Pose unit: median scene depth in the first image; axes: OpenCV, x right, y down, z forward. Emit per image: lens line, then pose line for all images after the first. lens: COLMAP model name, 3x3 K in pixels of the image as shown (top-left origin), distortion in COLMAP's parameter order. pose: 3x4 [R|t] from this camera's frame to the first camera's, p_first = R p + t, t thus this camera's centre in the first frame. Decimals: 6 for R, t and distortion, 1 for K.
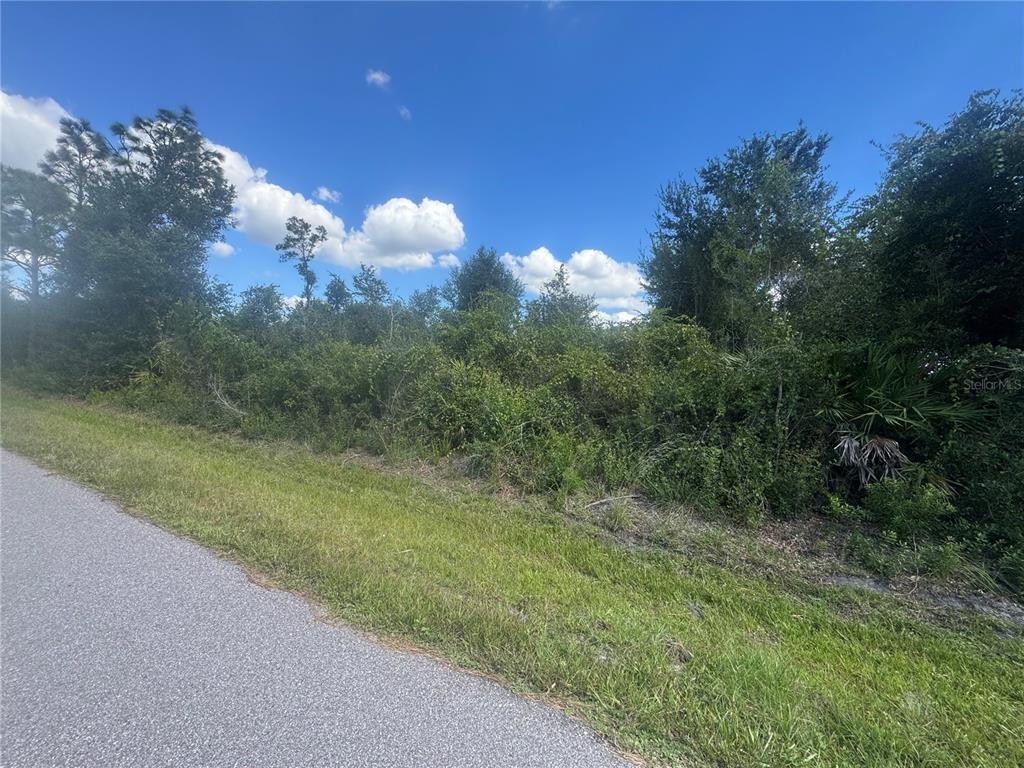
lens RADIAL K [[403.9, 0, 512.0], [0, 403.9, 384.0], [0, 0, 1]] dist [0.001052, -0.000107]
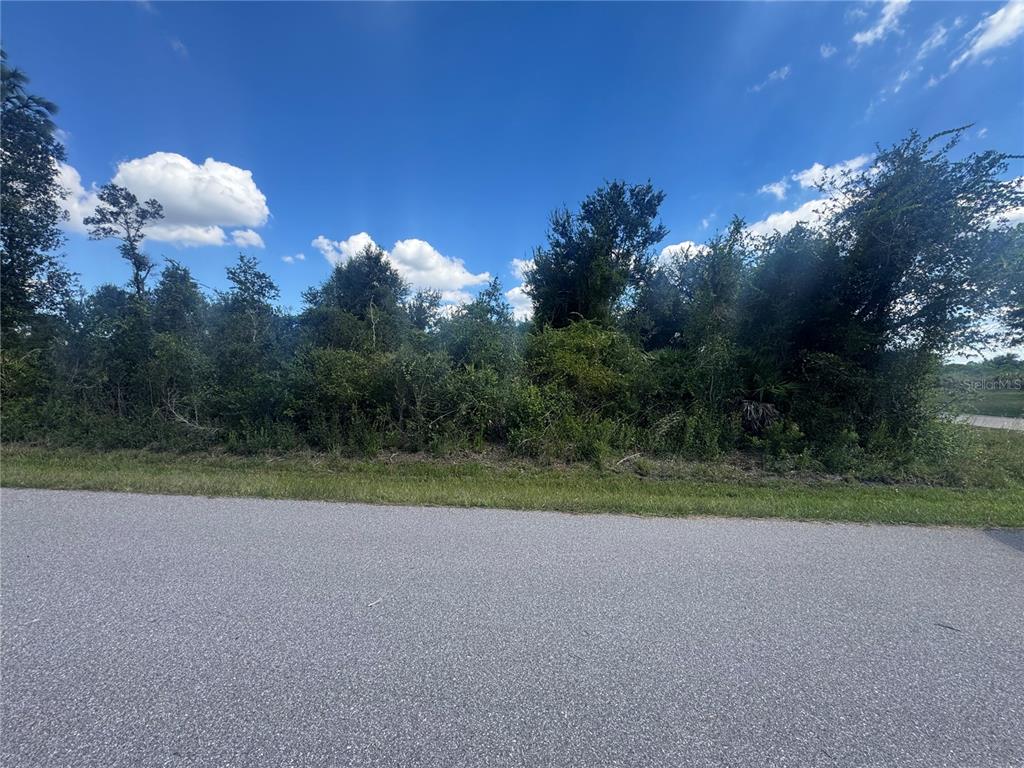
lens RADIAL K [[412.9, 0, 511.9], [0, 412.9, 382.6], [0, 0, 1]] dist [0.001923, -0.000024]
pose [[0.915777, -0.048725, 0.398721, -0.162520], [0.044492, 0.998812, 0.019870, -0.008648], [-0.399215, -0.000456, 0.916857, -0.049169]]
